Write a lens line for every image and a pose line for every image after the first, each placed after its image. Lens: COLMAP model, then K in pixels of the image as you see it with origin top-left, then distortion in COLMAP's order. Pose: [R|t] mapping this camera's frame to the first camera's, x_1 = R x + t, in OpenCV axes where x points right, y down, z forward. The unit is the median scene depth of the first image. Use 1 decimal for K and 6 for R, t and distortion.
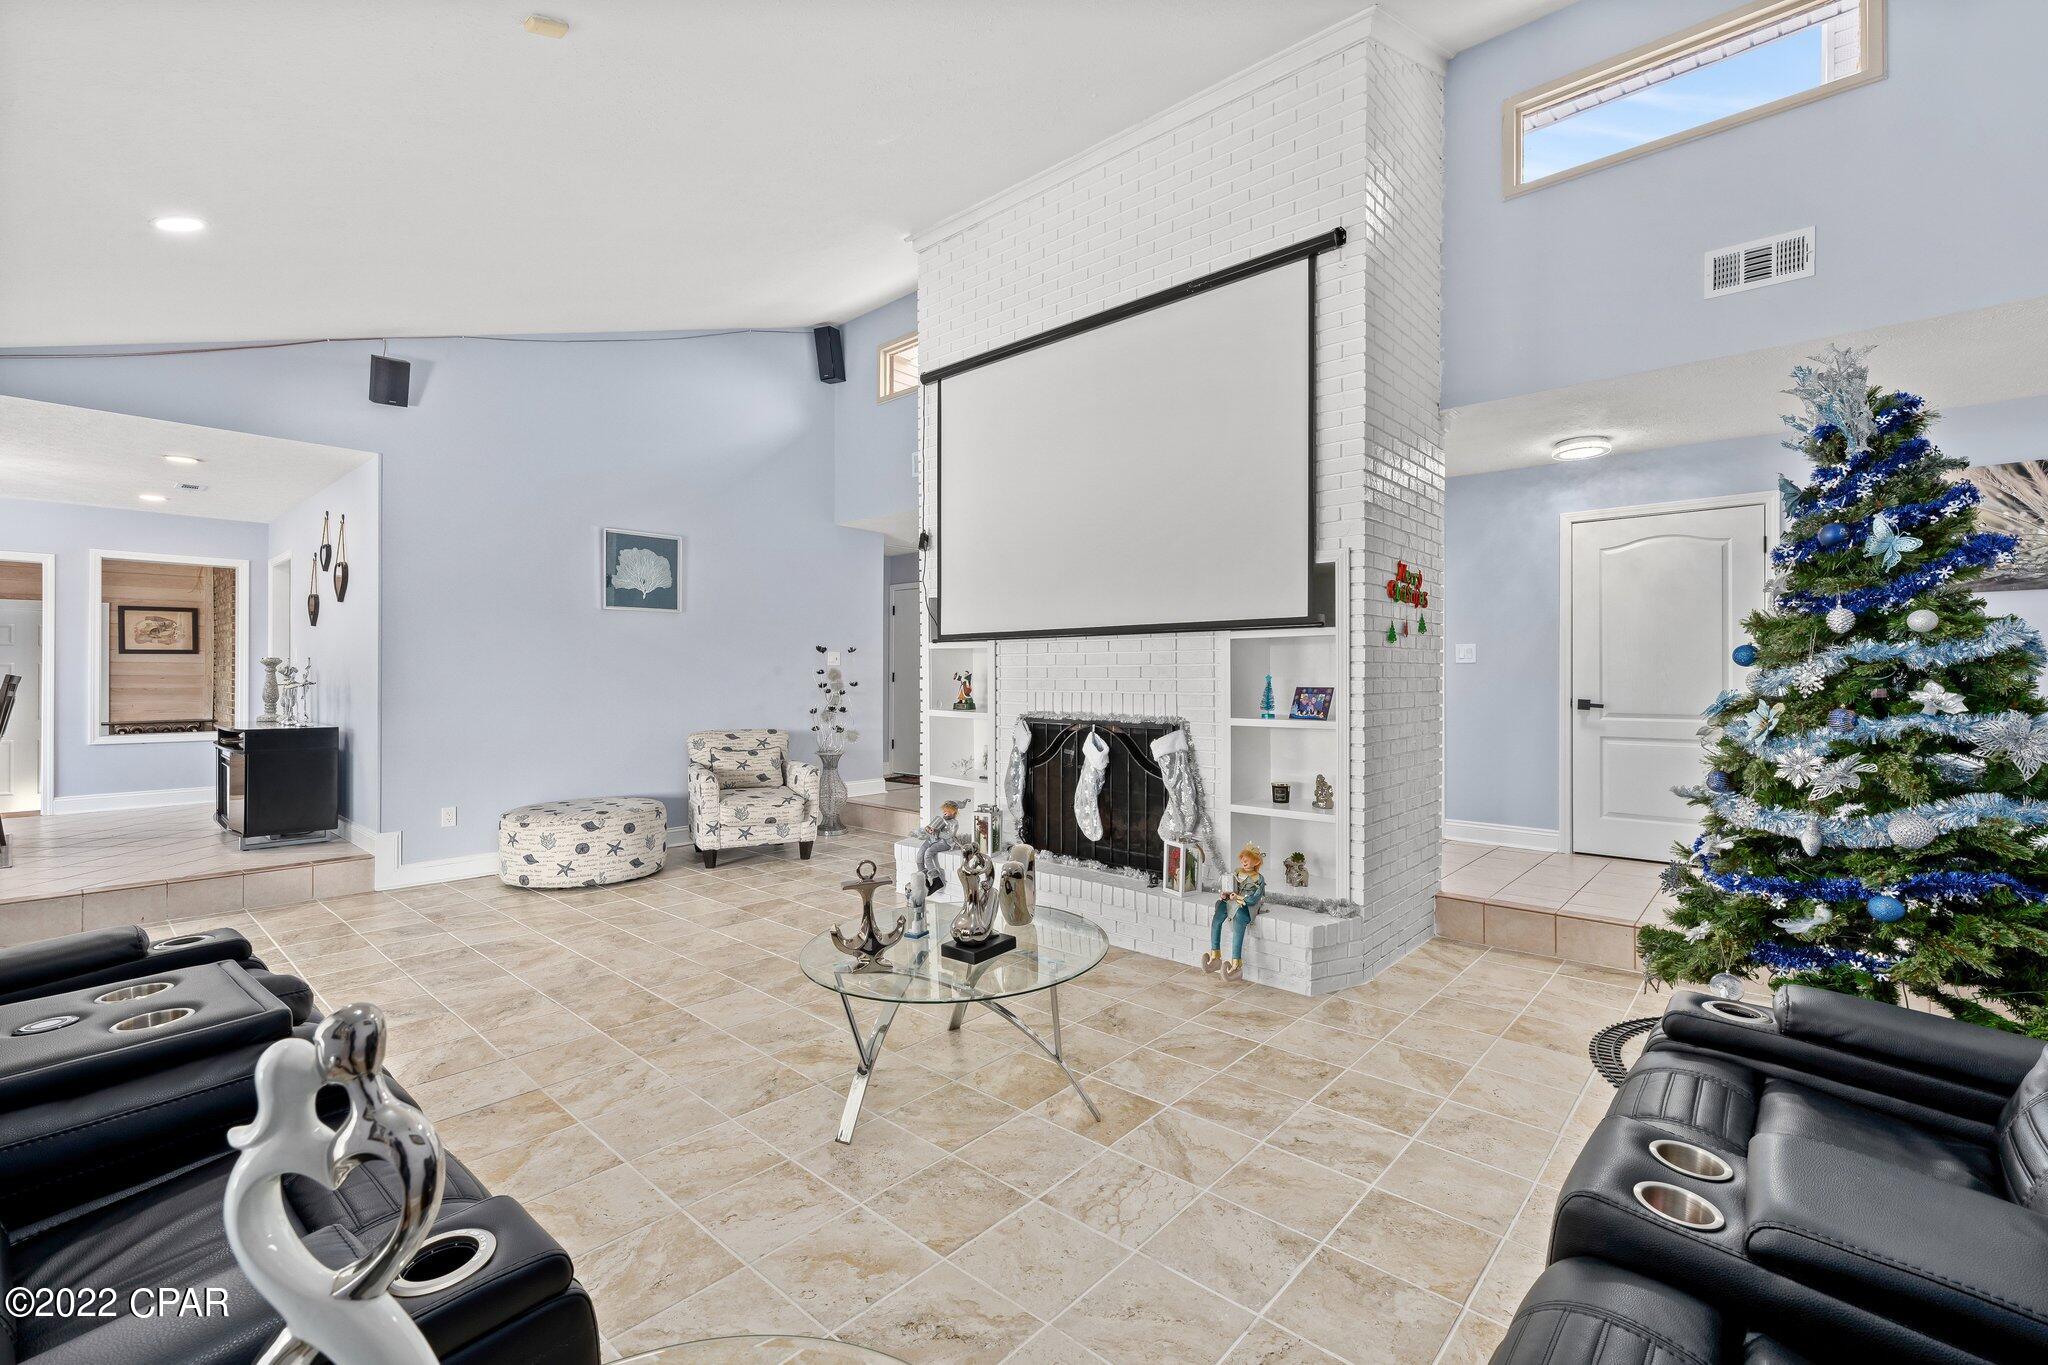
lens RADIAL K [[871.7, 0, 1030.0], [0, 871.7, 679.2], [0, 0, 1]] dist [-0.010721, -0.000112]
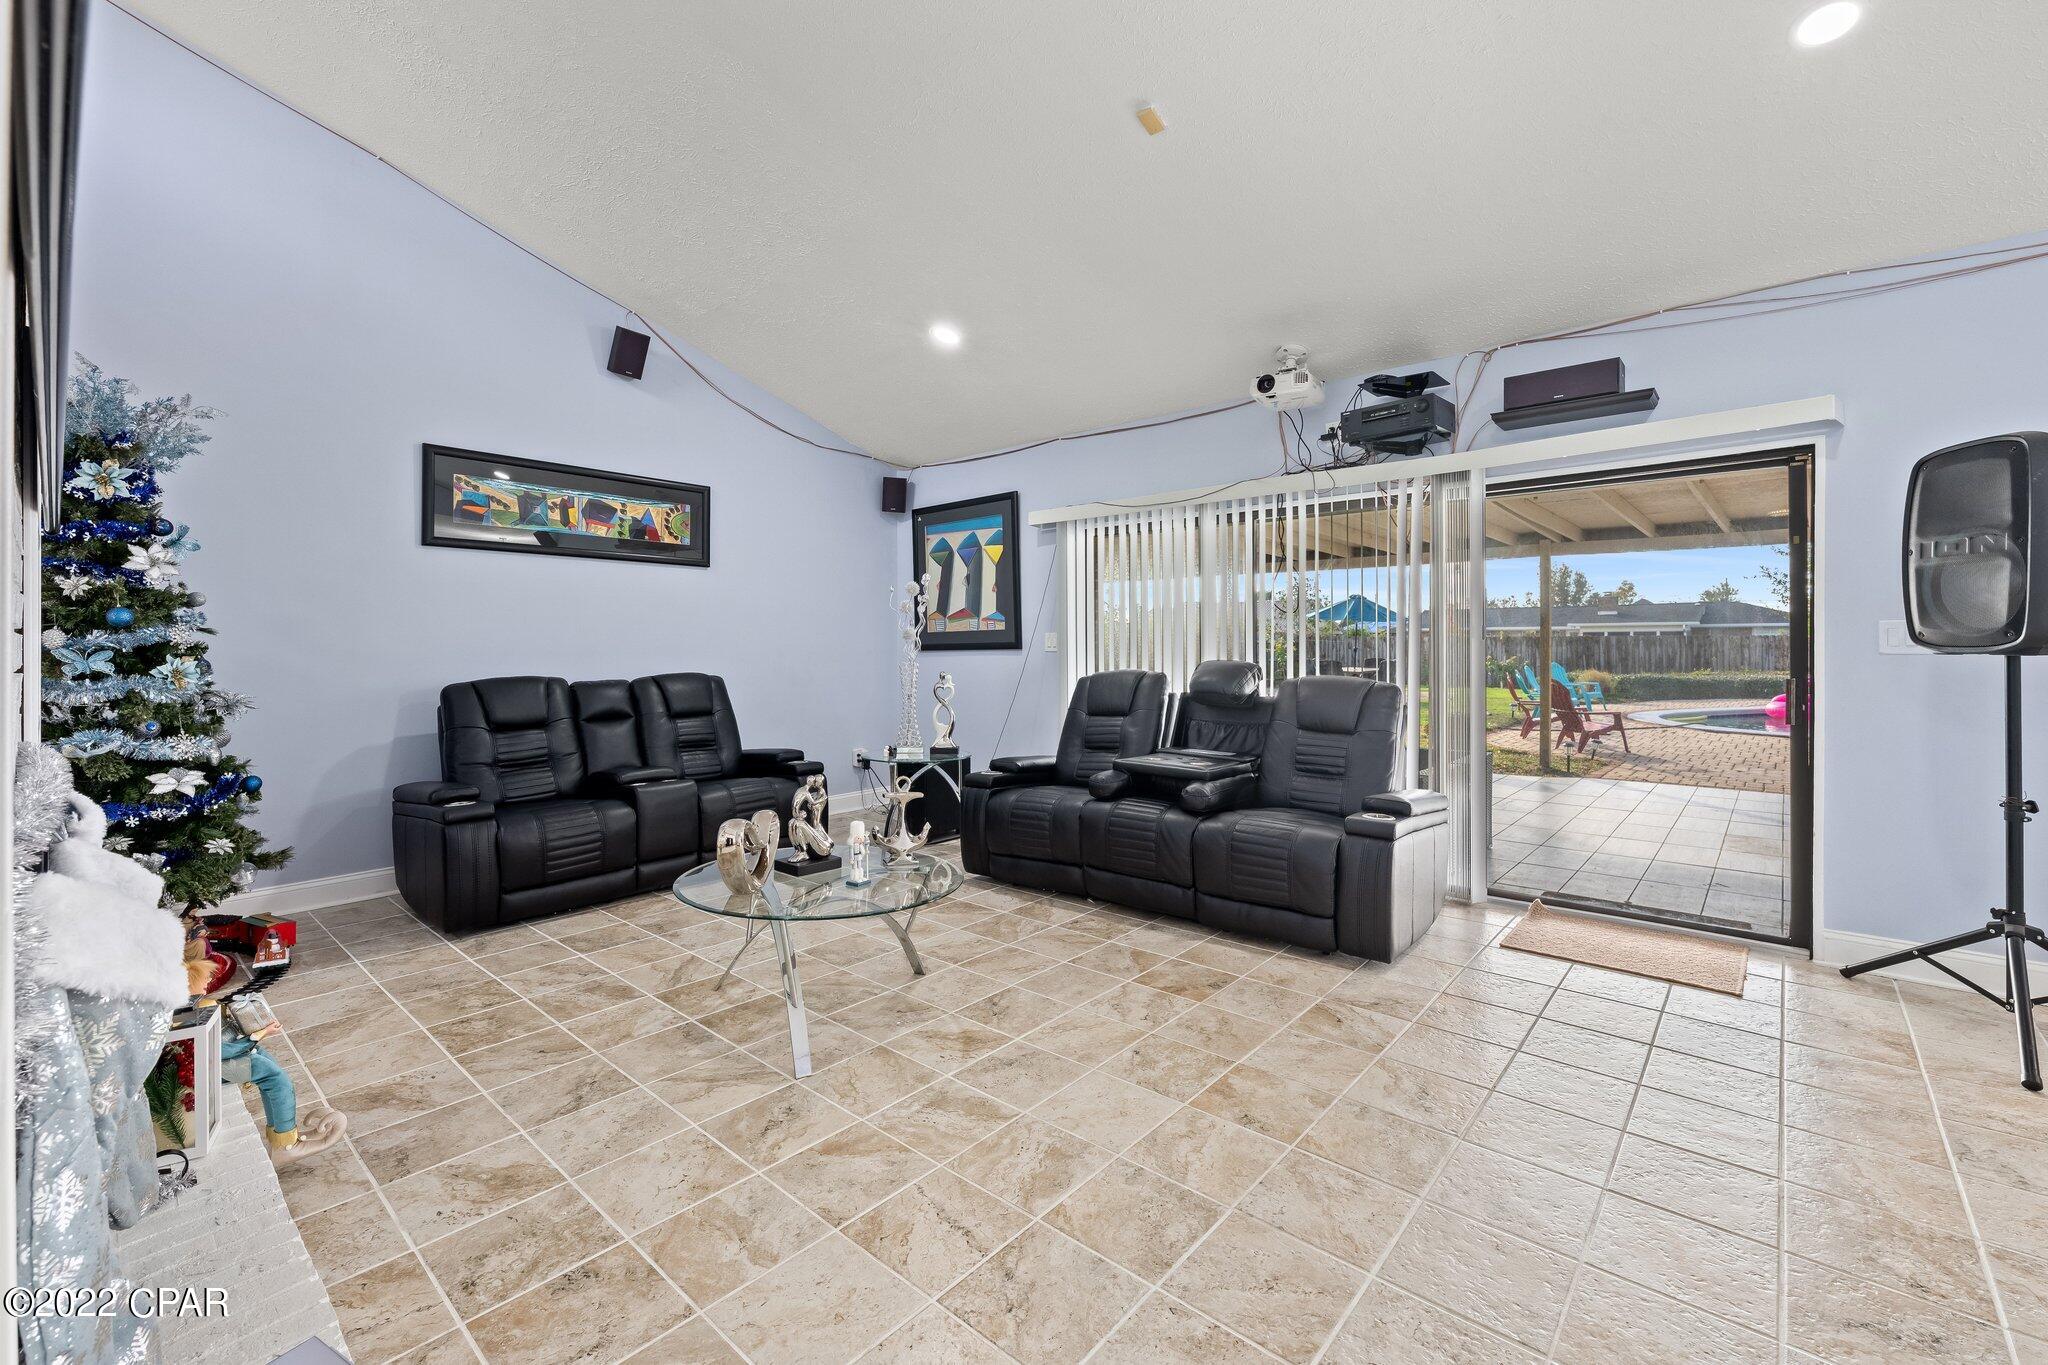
lens RADIAL K [[861.1, 0, 1033.0], [0, 861.1, 647.7], [0, 0, 1]] dist [-0.001328, -0.000103]
pose [[-0.999962, 0.004839, -0.007198, -0.252955], [0.004777, 0.999952, 0.008585, 0.006148], [0.007239, 0.008550, -0.999937, 1.541600]]
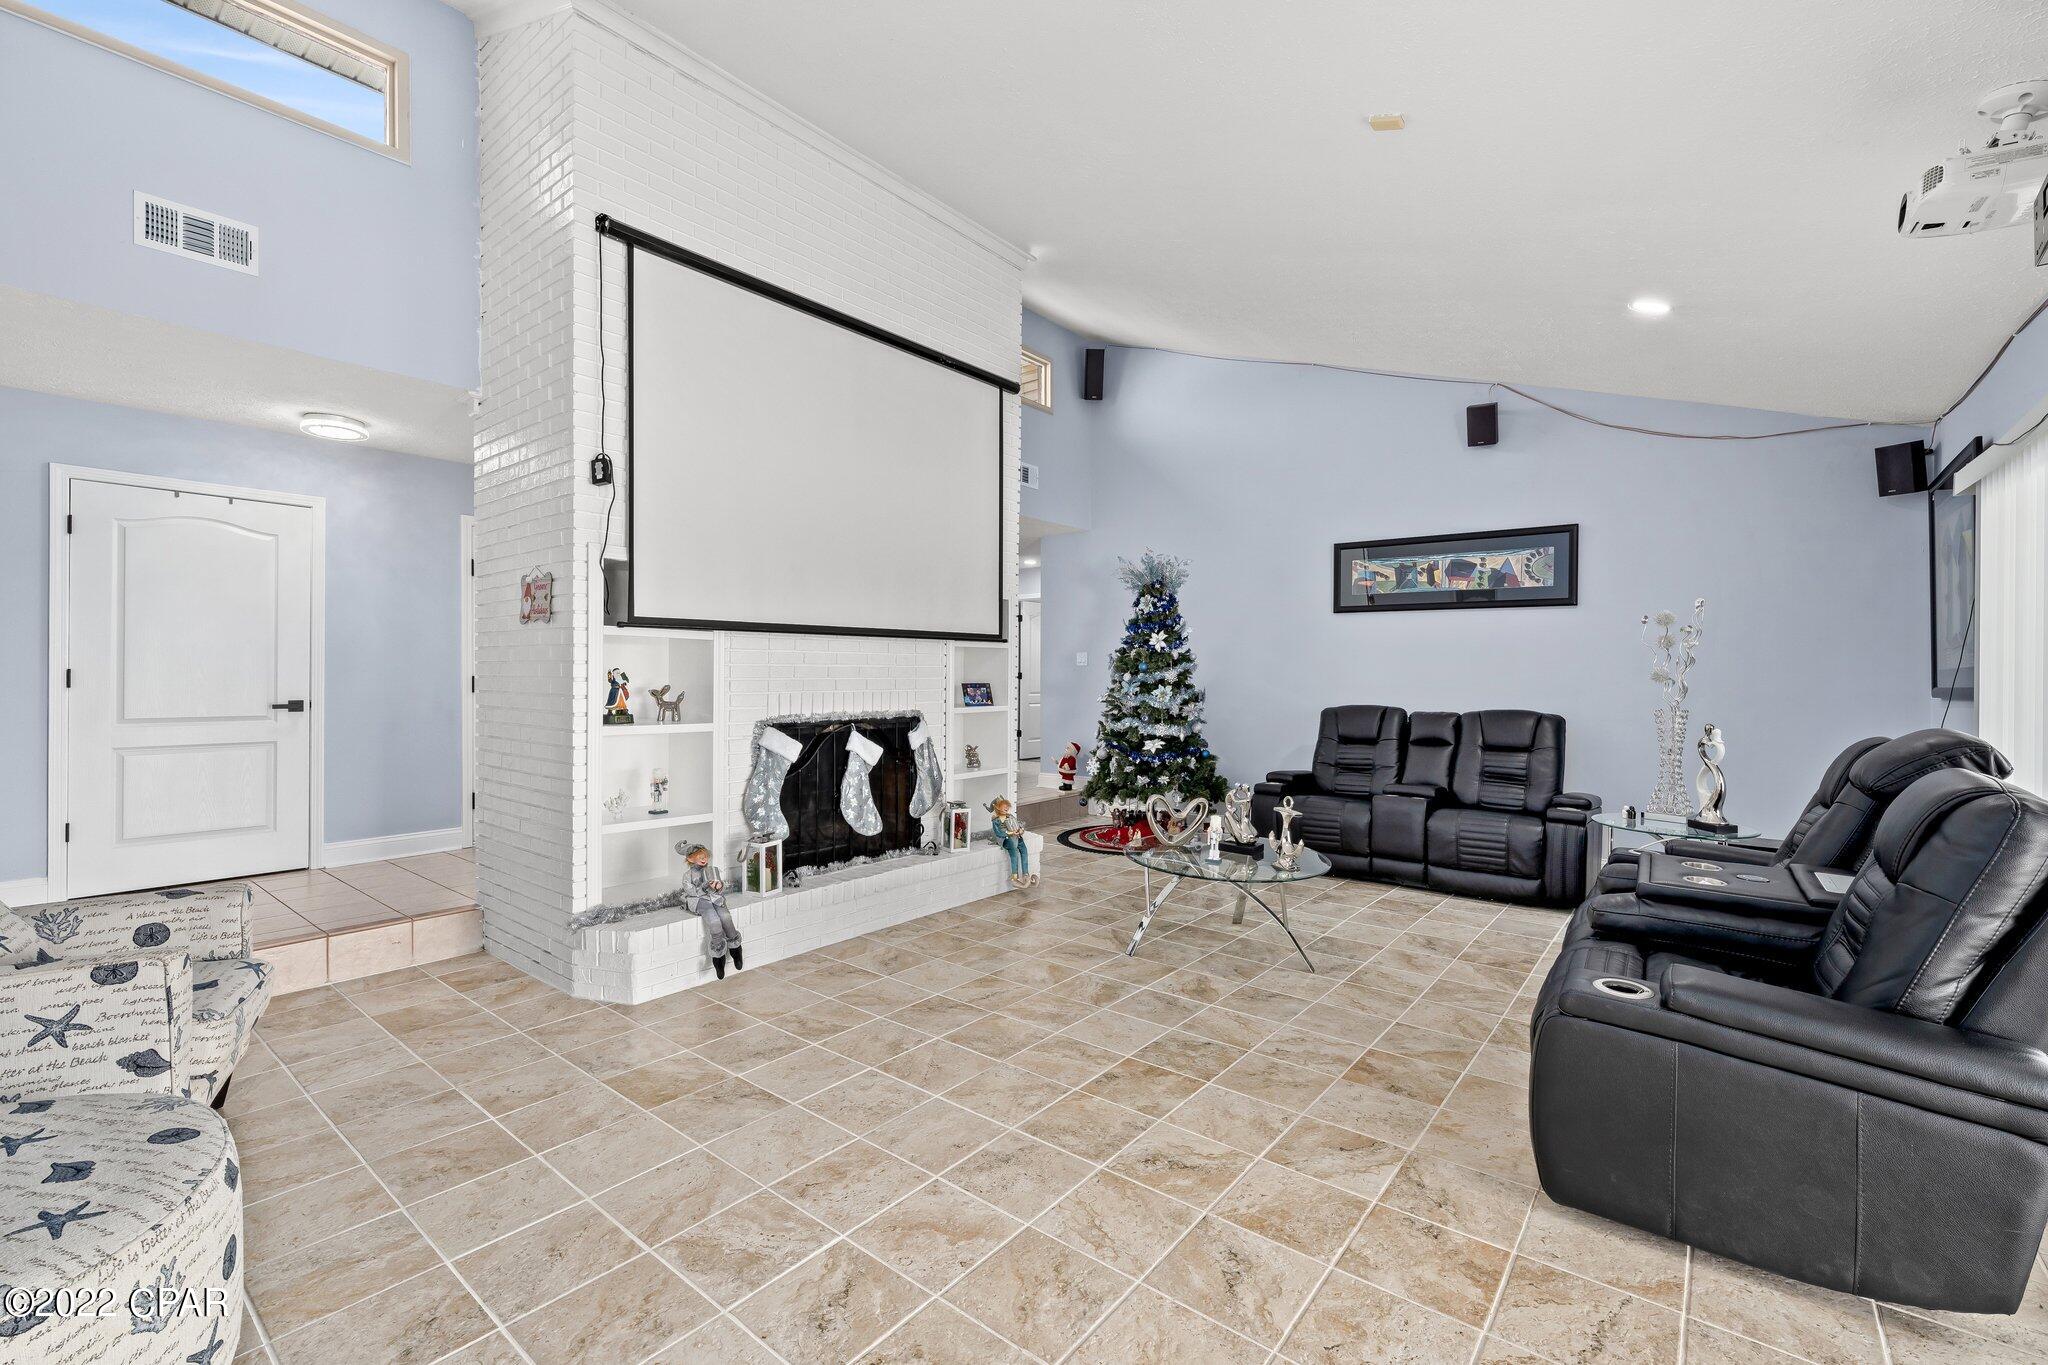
lens RADIAL K [[867.5, 0, 1026.9], [0, 867.5, 673.1], [0, 0, 1]] dist [0.001858, 0.000175]
pose [[-0.042526, -0.000453, 0.999095, -1.165218], [0.000638, 1.000000, 0.000481, -0.008432], [-0.999095, 0.000658, -0.042525, 1.042090]]
